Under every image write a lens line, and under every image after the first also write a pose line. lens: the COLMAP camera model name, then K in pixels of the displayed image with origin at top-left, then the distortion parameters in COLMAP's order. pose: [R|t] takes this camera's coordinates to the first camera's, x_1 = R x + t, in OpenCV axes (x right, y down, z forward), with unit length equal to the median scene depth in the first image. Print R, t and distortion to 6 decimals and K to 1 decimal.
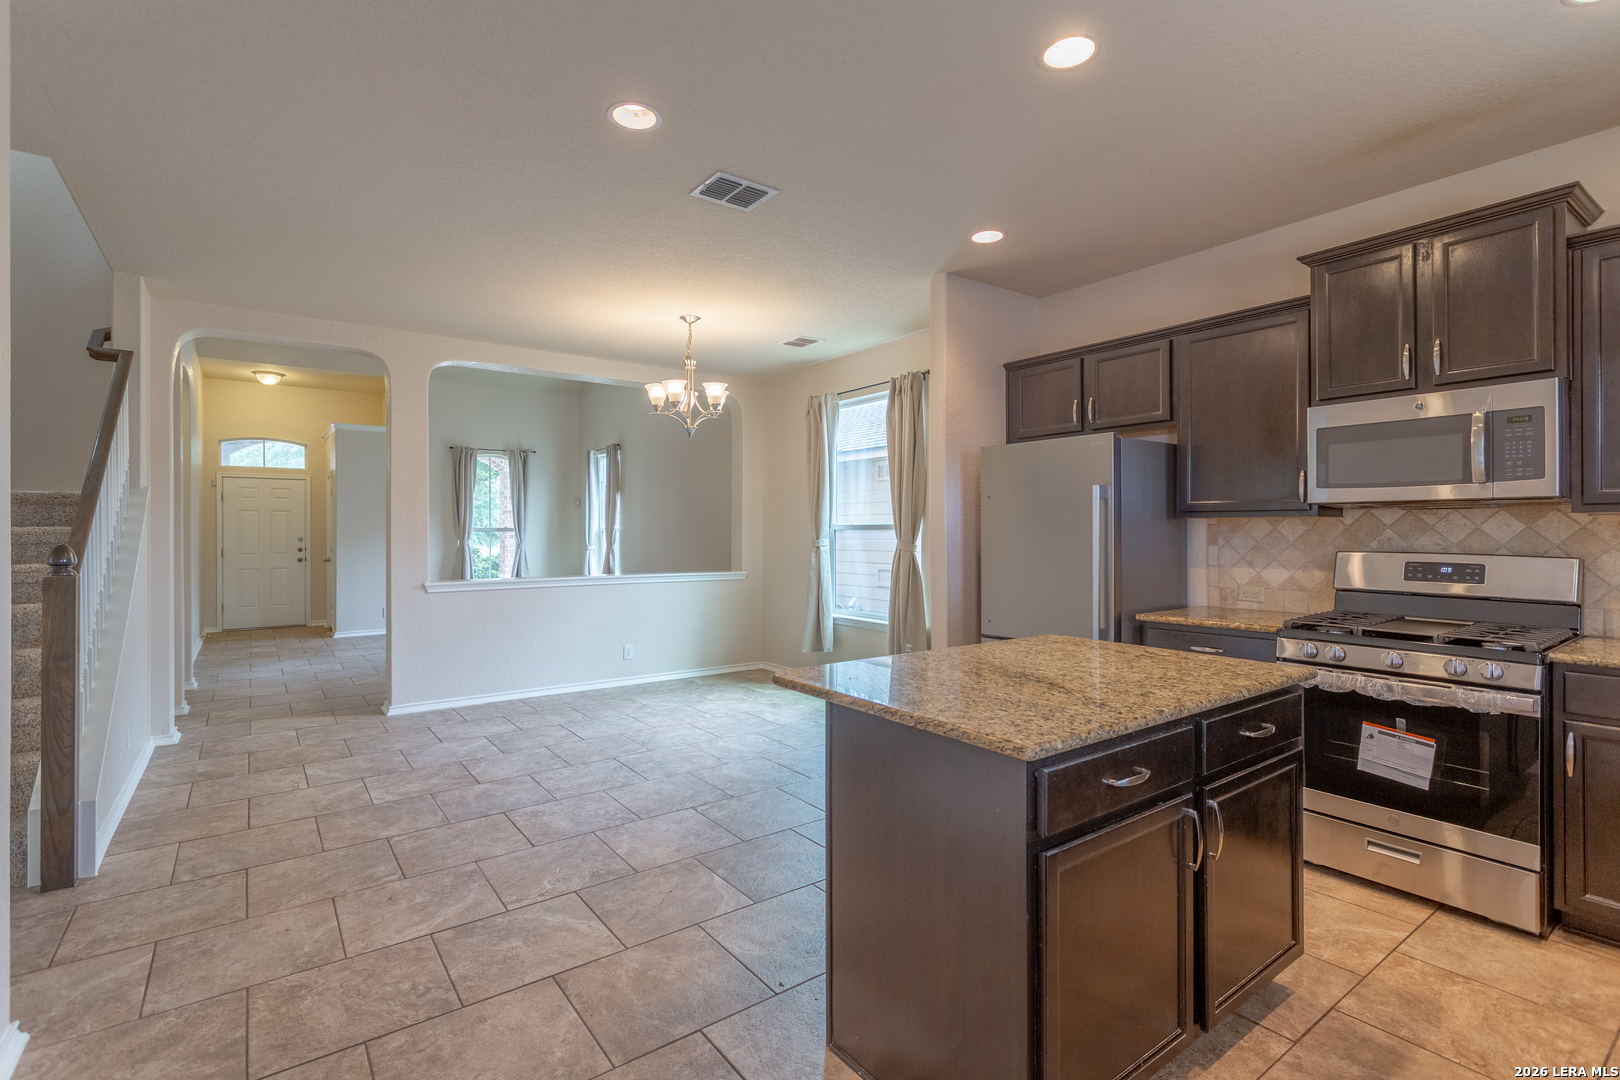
lens RADIAL K [[758.9, 0, 809.7], [0, 758.9, 532.3], [0, 0, 1]] dist [0.002782, 0.001548]
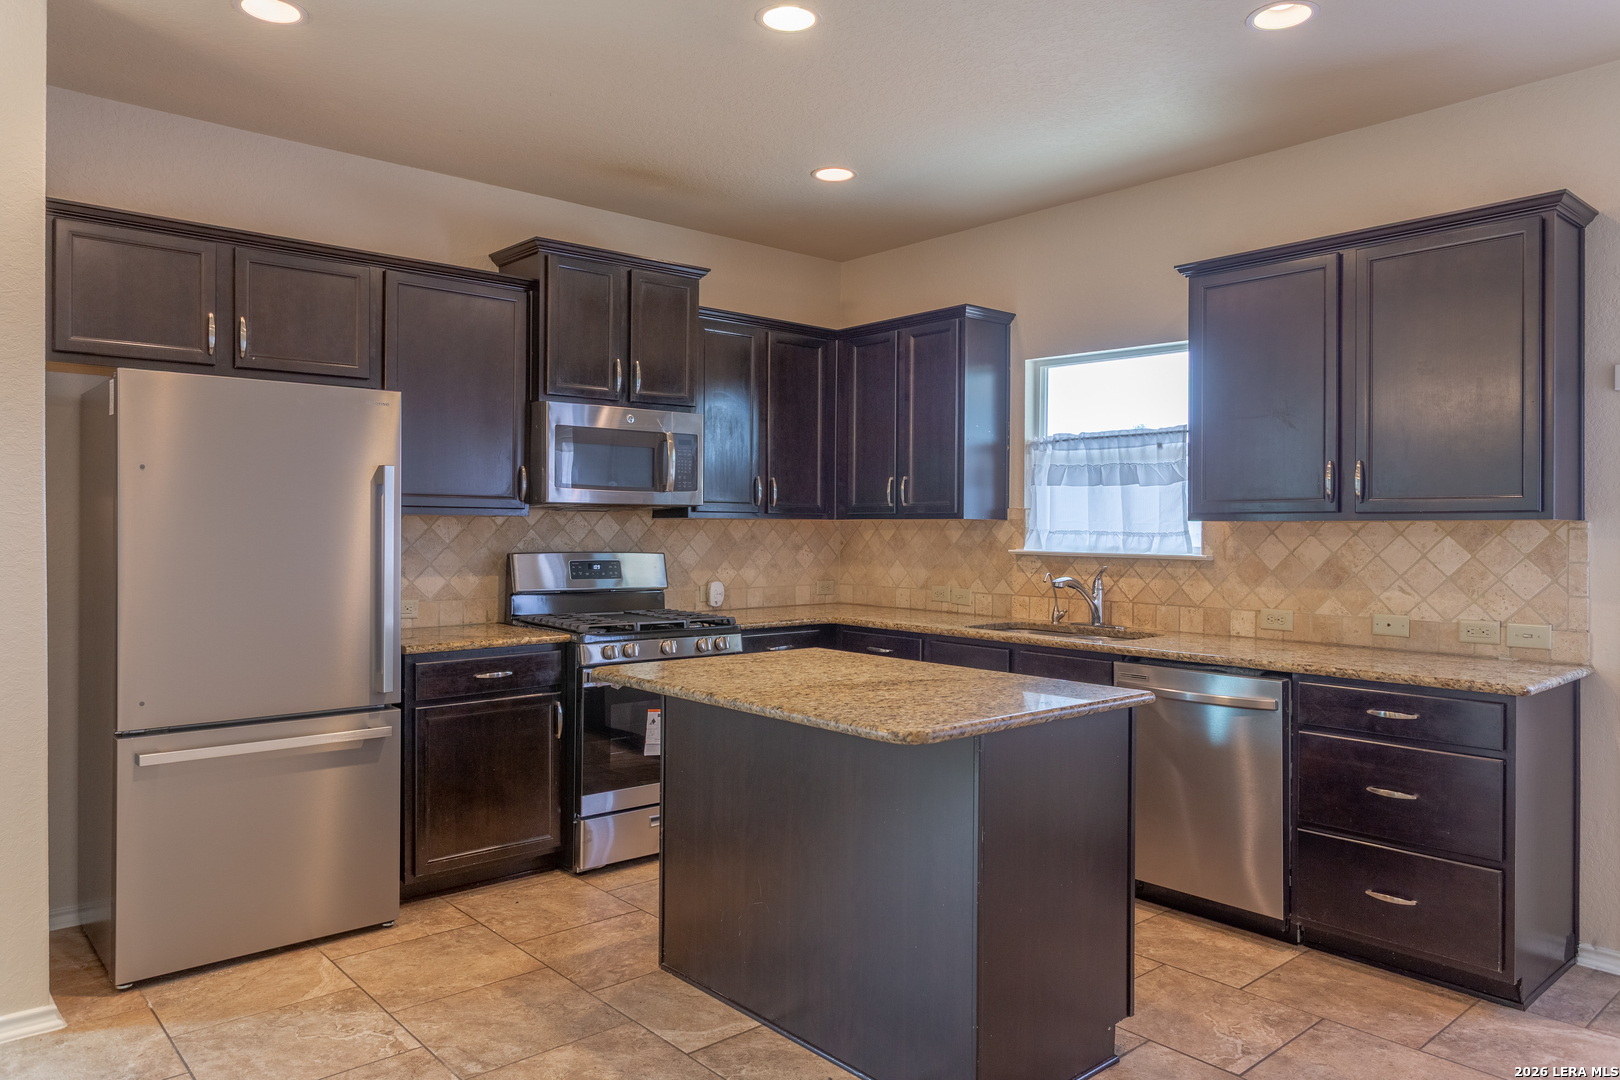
lens RADIAL K [[1088.2, 0, 810.0], [0, 1088.2, 540.0], [0, 0, 1]] dist [-0.000057, -0.000020]
pose [[-0.085488, -0.009338, 0.996295, -0.602607], [-0.002151, 0.999955, 0.009187, -0.003946], [-0.996337, -0.001358, -0.085505, 0.661459]]
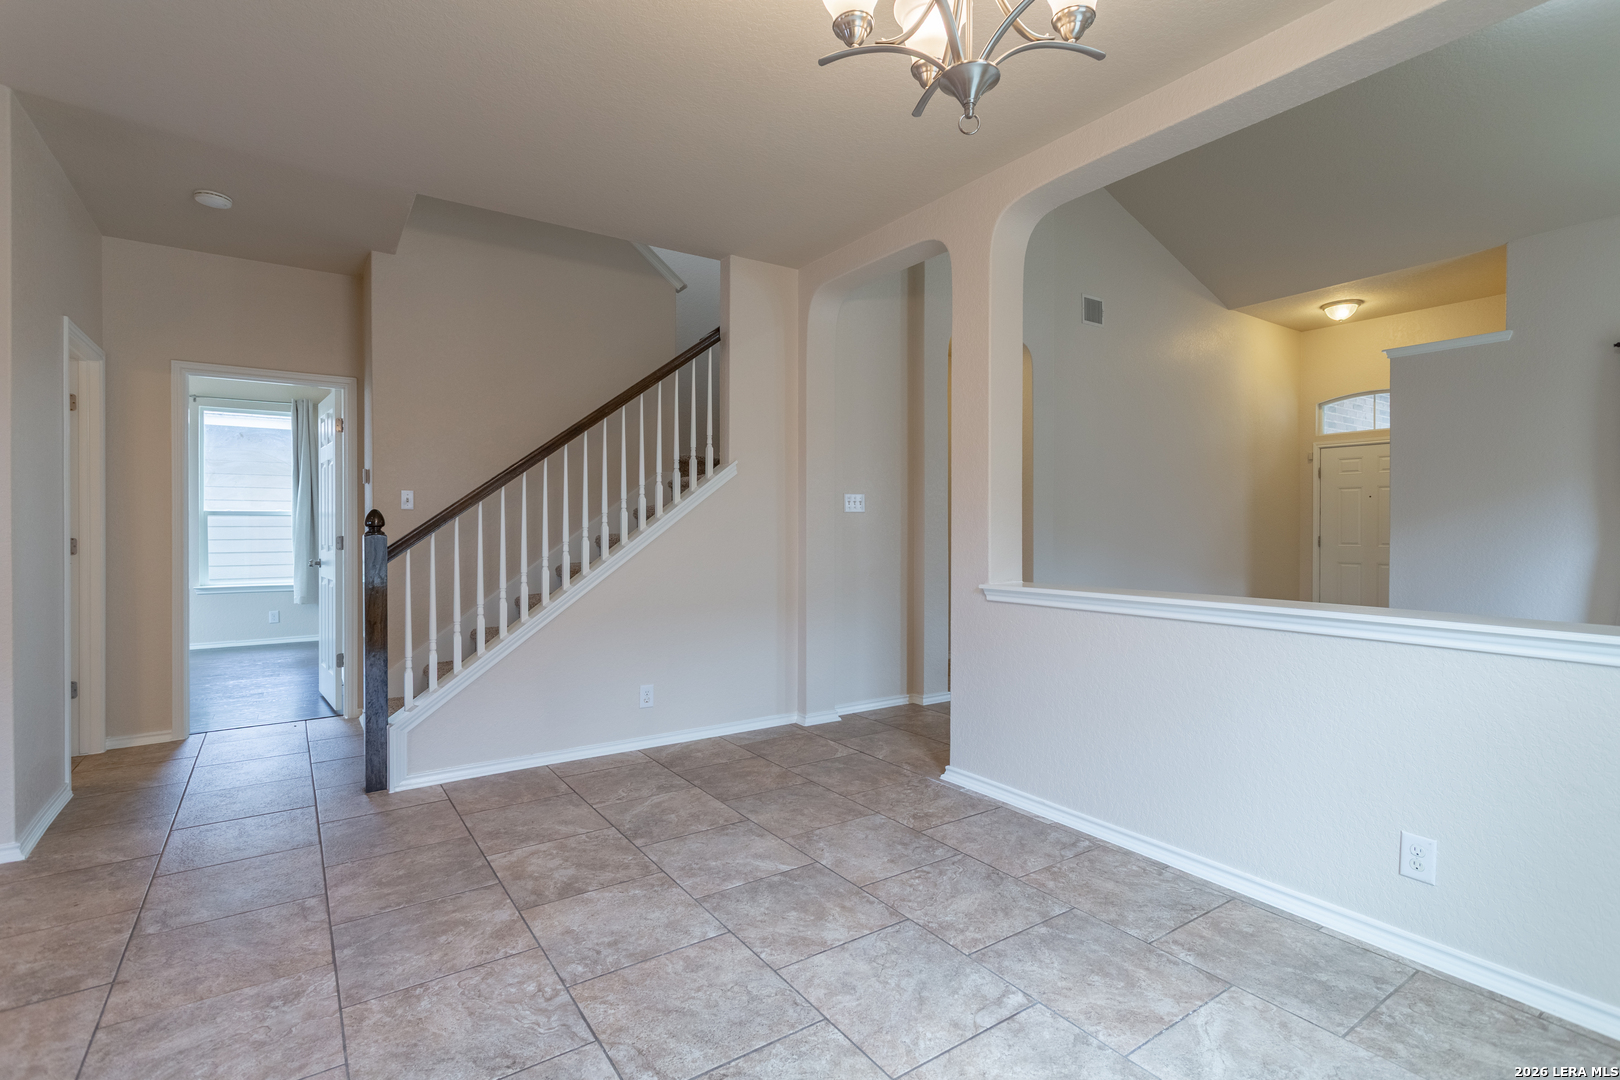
lens RADIAL K [[758.9, 0, 809.7], [0, 758.9, 532.3], [0, 0, 1]] dist [0.002782, 0.001548]
pose [[-0.032236, 0.008139, -0.999447, 0.156981], [-0.001715, 0.999965, 0.008199, 0.030401], [0.999479, 0.001978, -0.032221, 1.294737]]
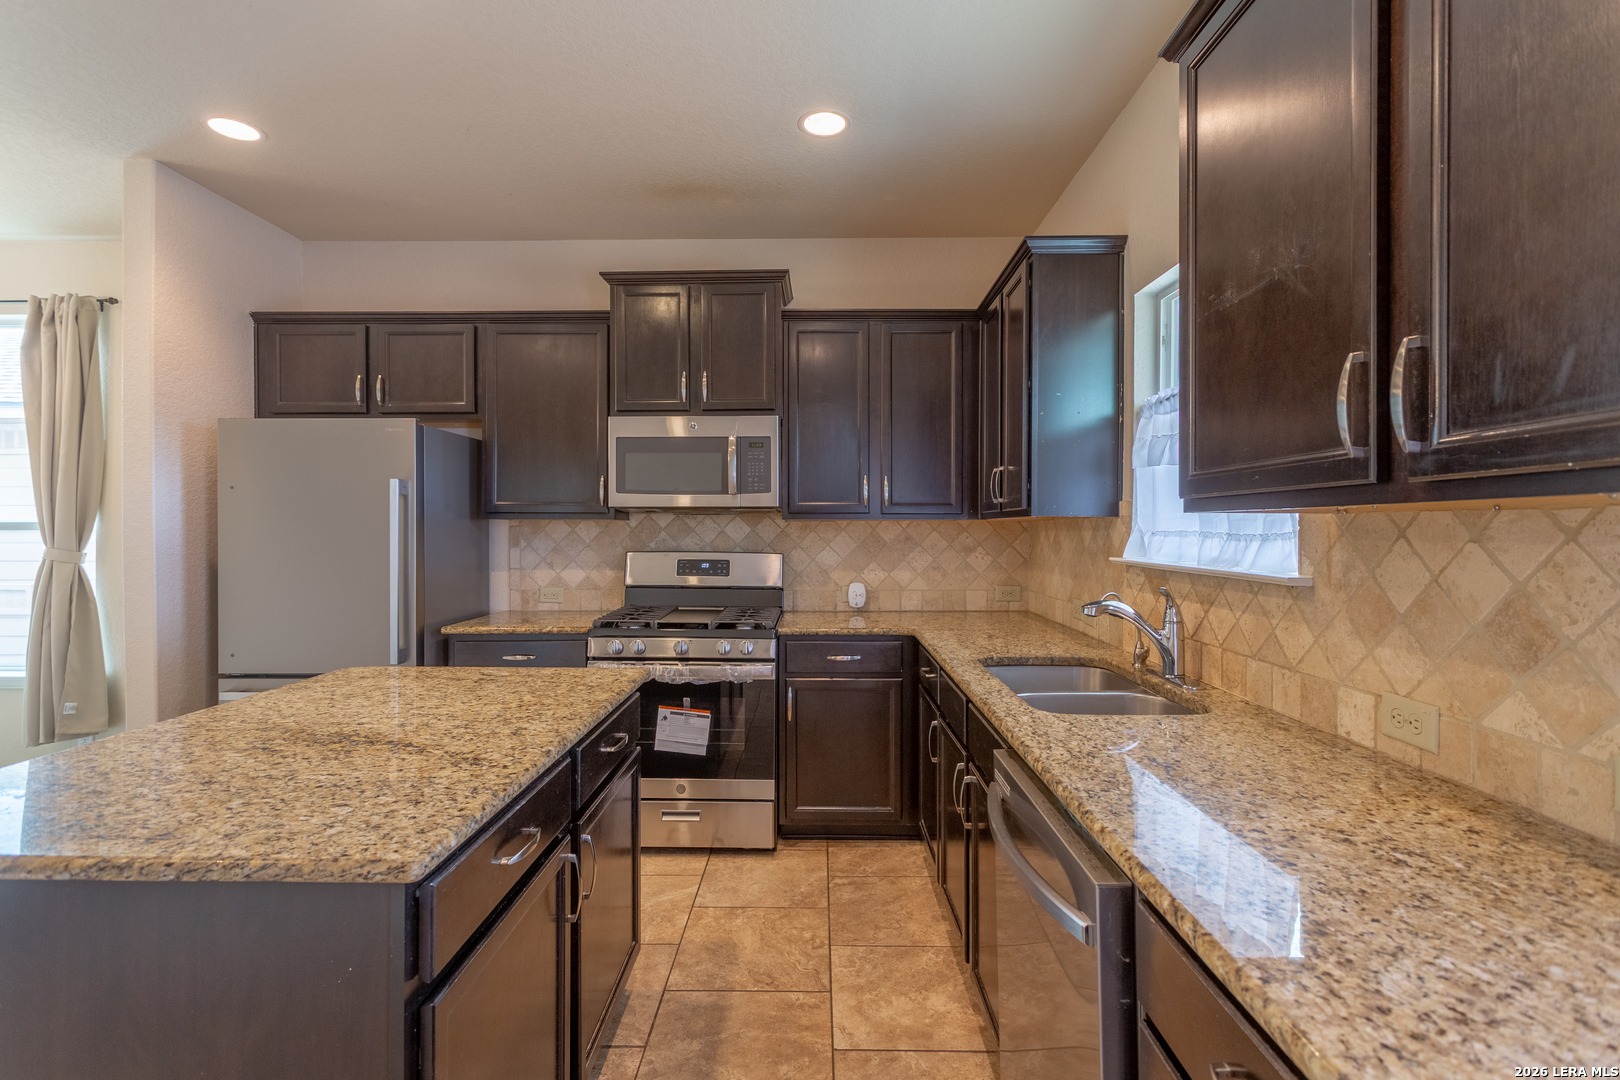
lens RADIAL K [[758.9, 0, 809.7], [0, 758.9, 532.3], [0, 0, 1]] dist [0.002782, 0.001548]
pose [[0.605729, -0.001101, 0.795670, -0.013011], [0.000123, 0.999999, 0.001290, -0.003700], [-0.795671, -0.000683, 0.605728, 0.115021]]
